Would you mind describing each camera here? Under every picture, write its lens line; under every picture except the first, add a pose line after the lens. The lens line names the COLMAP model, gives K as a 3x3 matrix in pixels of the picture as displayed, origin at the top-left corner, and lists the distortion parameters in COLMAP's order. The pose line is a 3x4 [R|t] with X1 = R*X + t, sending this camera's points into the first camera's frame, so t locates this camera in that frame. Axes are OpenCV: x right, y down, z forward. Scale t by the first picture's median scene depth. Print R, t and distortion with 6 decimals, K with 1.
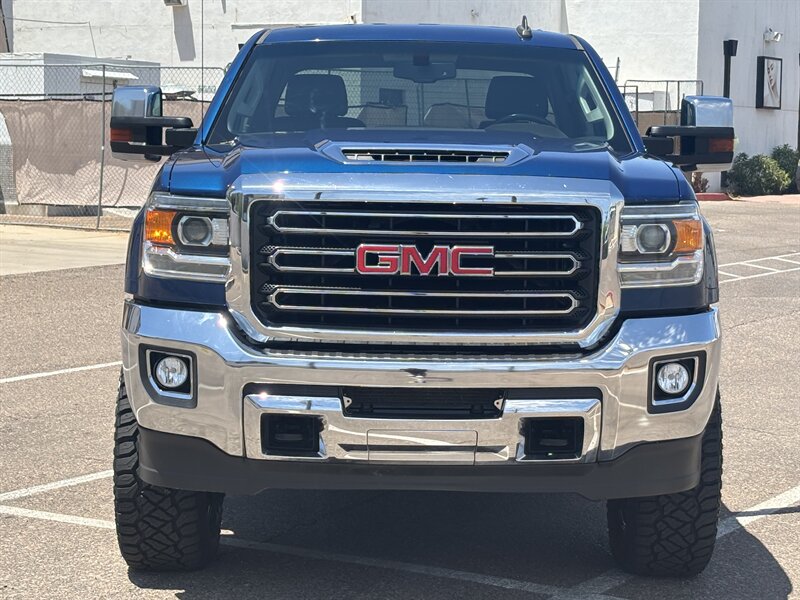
lens RADIAL K [[1841.7, 0, 400.4], [0, 1841.7, 299.7], [0, 0, 1]] dist [0.223273, 0.000000]
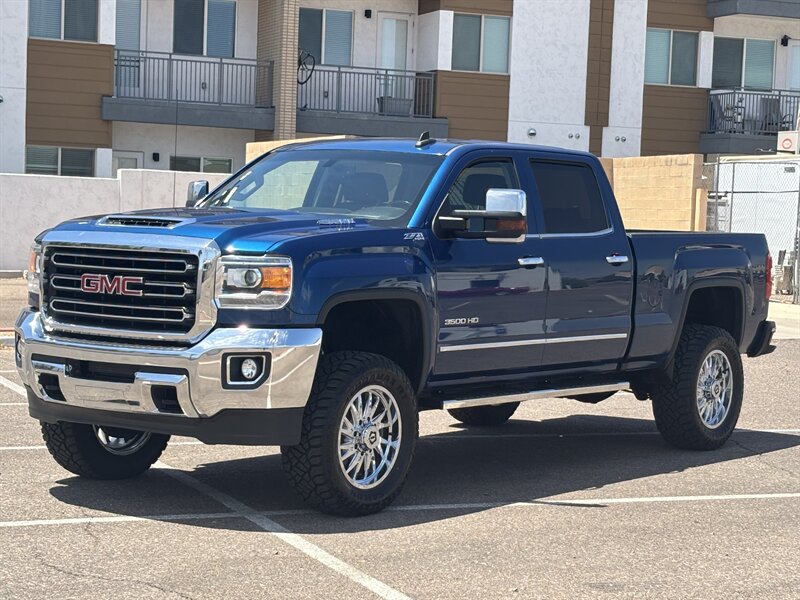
lens RADIAL K [[1841.7, 0, 396.7], [0, 1841.7, 299.3], [0, 0, 1]] dist [0.223273, 0.000000]
pose [[0.795151, 0.037782, -0.605233, 1.204880], [-0.068914, 0.997221, -0.028287, 0.020444], [0.602482, 0.064201, 0.795546, -0.158029]]
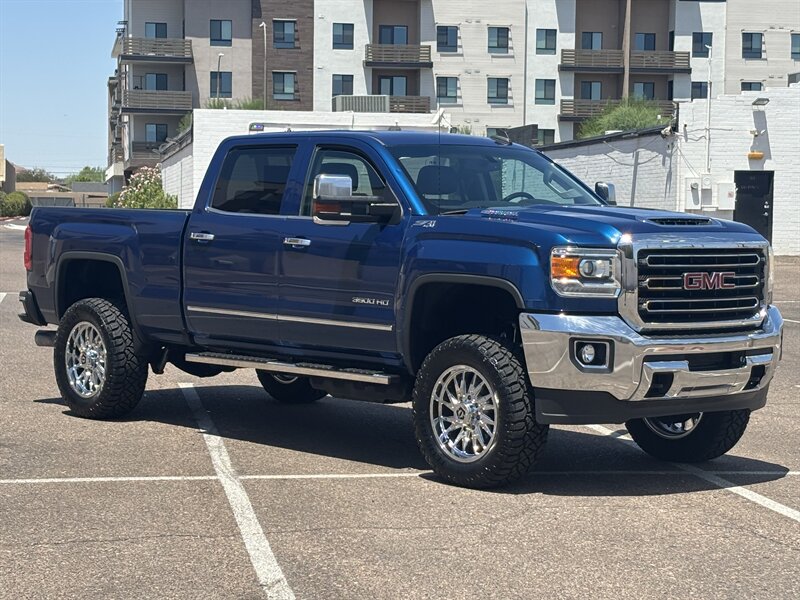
lens RADIAL K [[1841.7, 0, 396.9], [0, 1841.7, 297.6], [0, 0, 1]] dist [0.223273, 0.000000]
pose [[0.748296, -0.036467, 0.662362, -1.385859], [0.051377, 0.998675, -0.003060, -0.015285], [-0.661373, 0.036320, 0.749177, -0.137800]]
